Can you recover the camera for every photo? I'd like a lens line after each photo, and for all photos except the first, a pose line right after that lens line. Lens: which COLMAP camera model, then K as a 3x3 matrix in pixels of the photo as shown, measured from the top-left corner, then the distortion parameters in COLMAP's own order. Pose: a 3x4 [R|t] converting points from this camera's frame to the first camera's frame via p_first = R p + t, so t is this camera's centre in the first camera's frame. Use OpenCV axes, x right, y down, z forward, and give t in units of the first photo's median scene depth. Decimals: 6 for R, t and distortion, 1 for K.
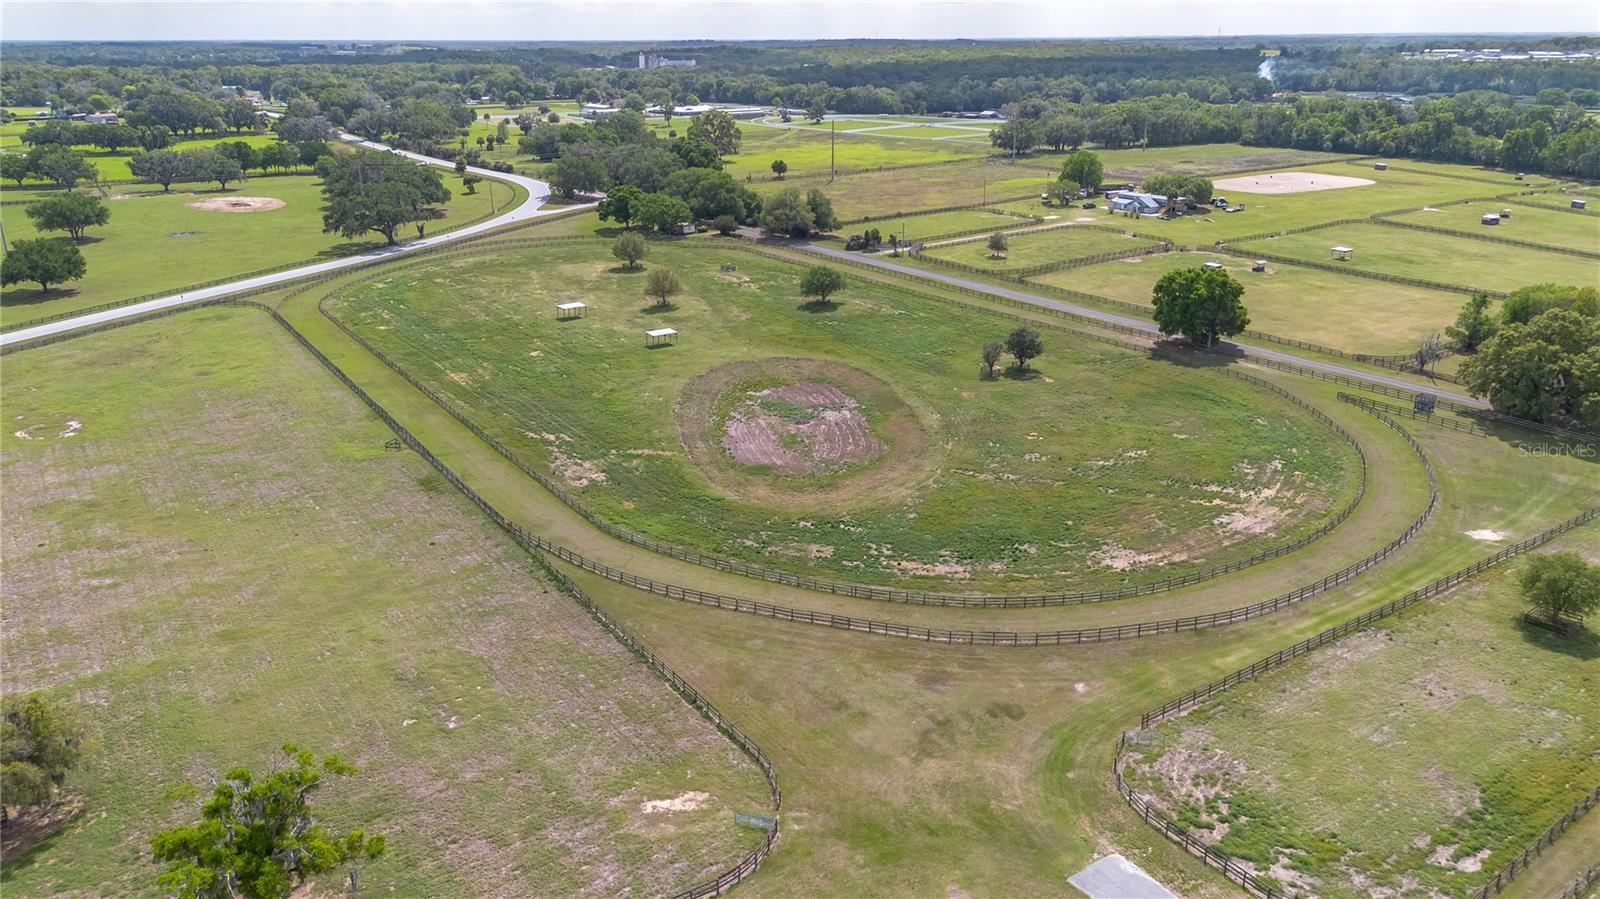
lens RADIAL K [[1168.9, 0, 800.0], [0, 1168.9, 449.5], [0, 0, 1]] dist [0.091439, -0.081015]
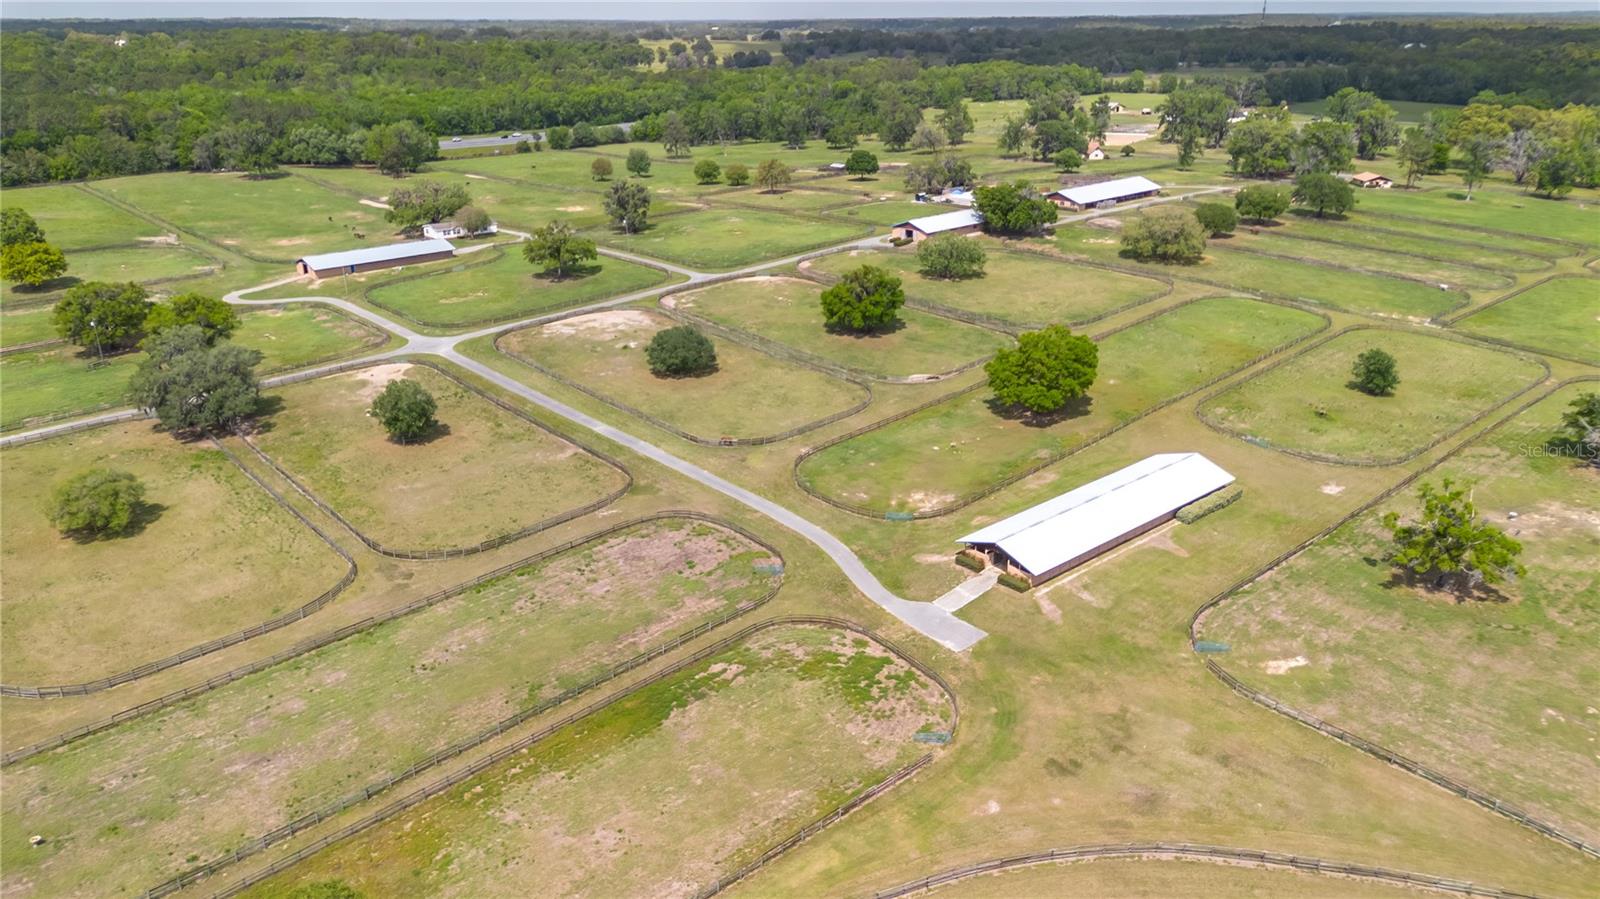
lens RADIAL K [[1168.9, 0, 800.0], [0, 1168.9, 449.5], [0, 0, 1]] dist [0.091439, -0.081015]
pose [[-0.992286, 0.041913, -0.116668, 0.576511], [-0.043397, 0.764124, 0.643608, -0.712685], [0.116124, 0.643707, -0.756411, 1.788020]]
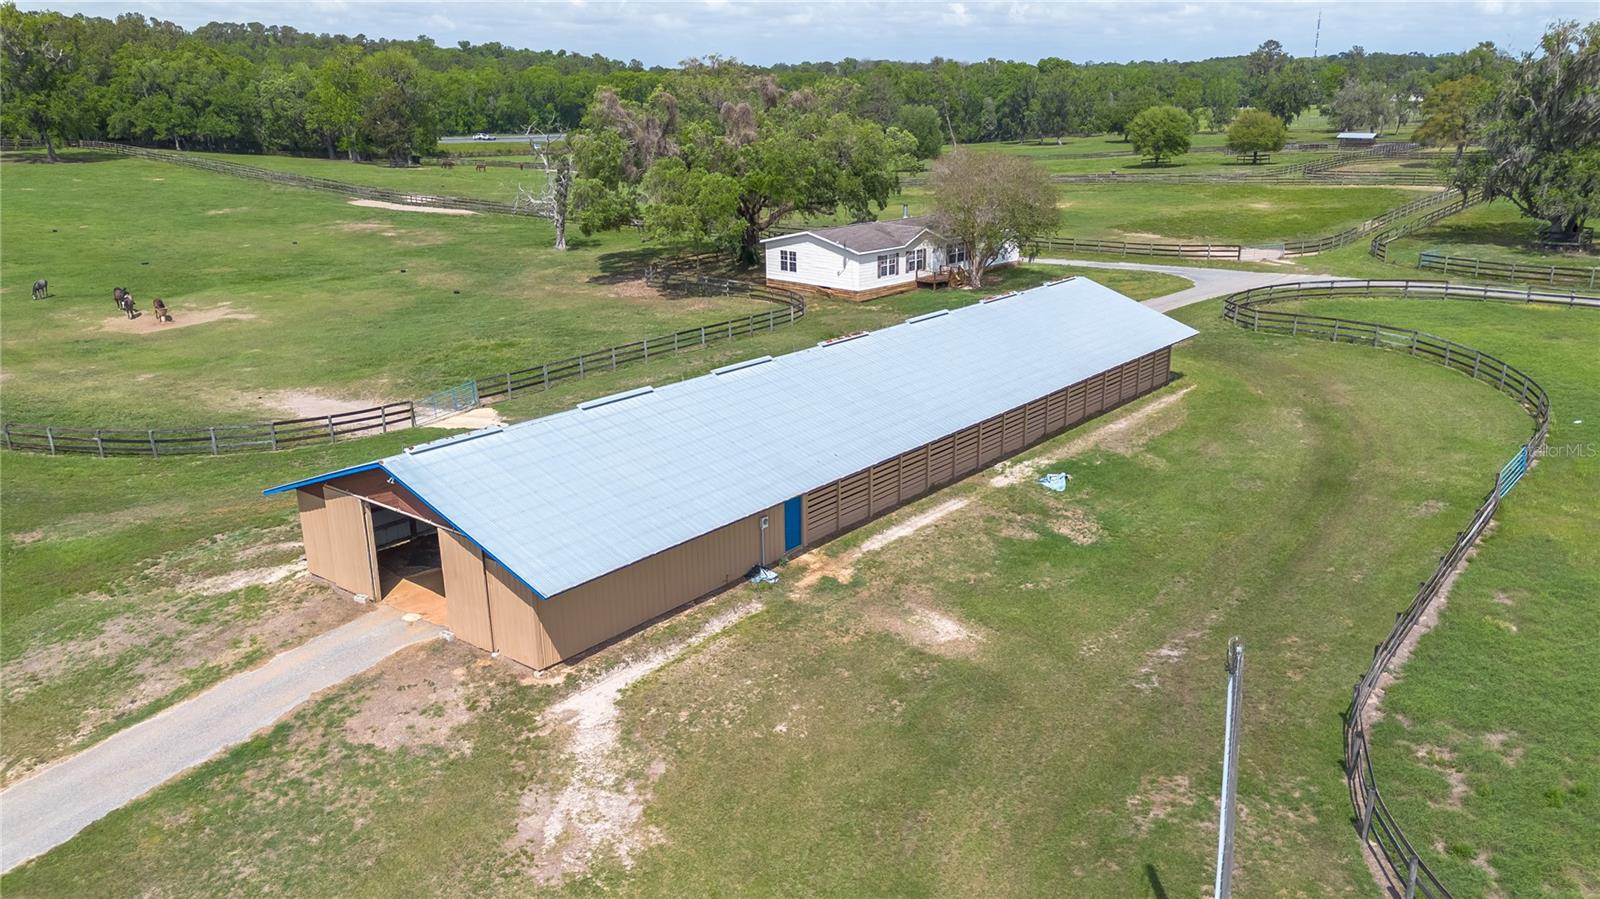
lens RADIAL K [[1168.9, 0, 800.0], [0, 1168.9, 449.5], [0, 0, 1]] dist [0.091439, -0.081015]
pose [[-0.968480, 0.070308, -0.238964, 1.459559], [-0.089013, 0.798311, 0.595631, 0.758016], [0.232645, 0.598127, -0.766890, -0.779322]]
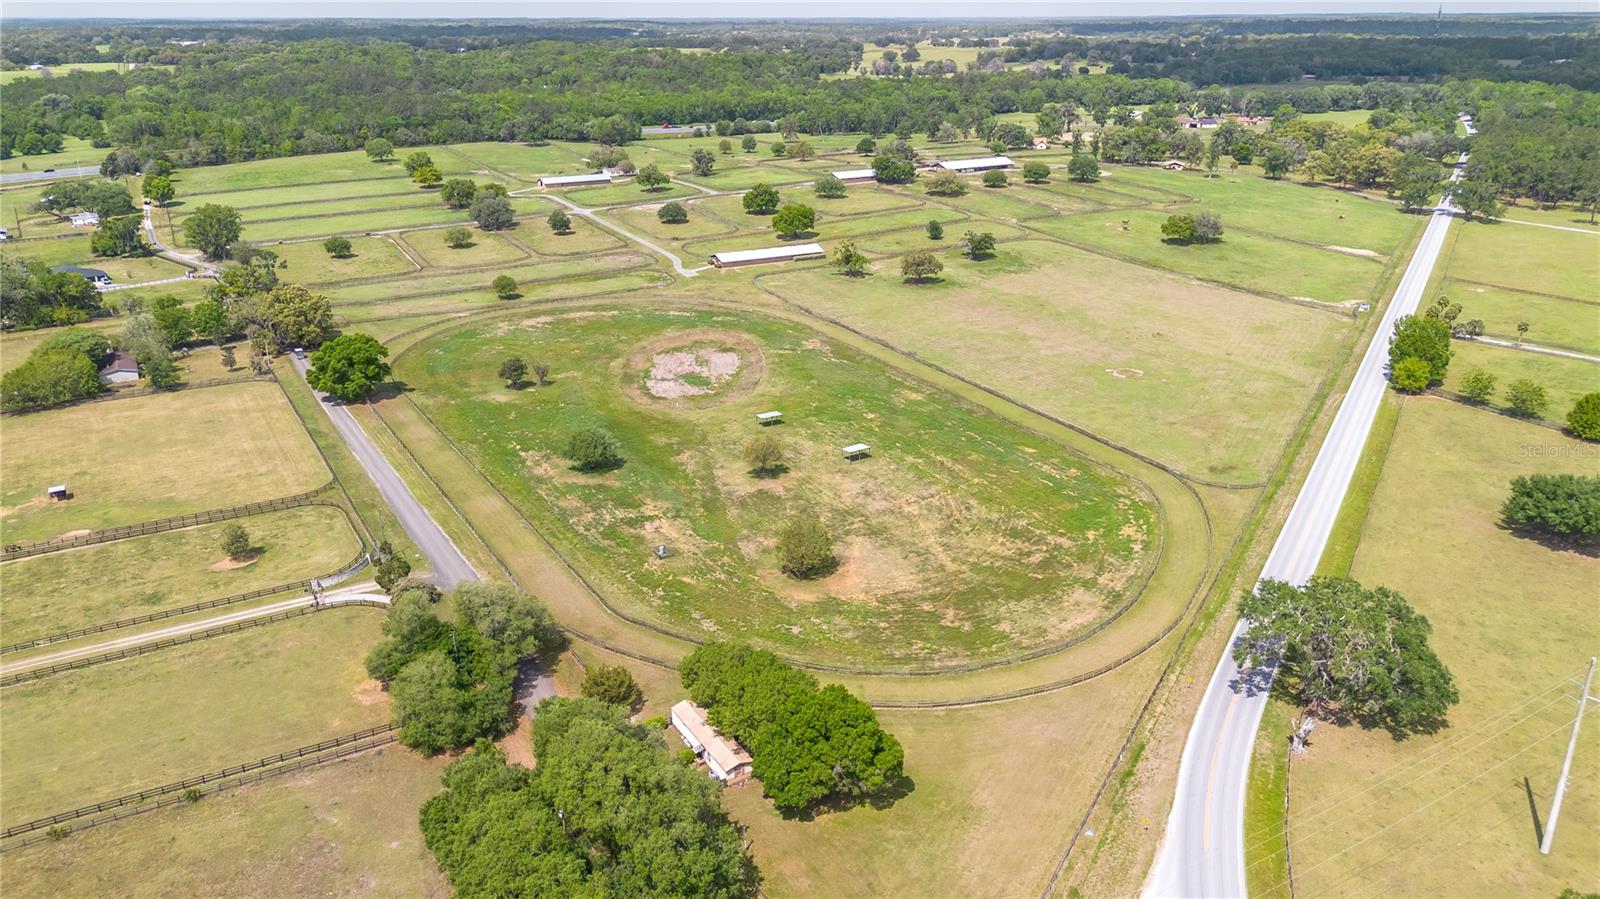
lens RADIAL K [[1168.9, 0, 800.0], [0, 1168.9, 449.5], [0, 0, 1]] dist [0.091439, -0.081015]
pose [[-0.994754, -0.039969, 0.094166, -0.645804], [0.030668, 0.761655, 0.647256, -2.122645], [-0.097592, 0.646748, -0.756434, 4.811177]]
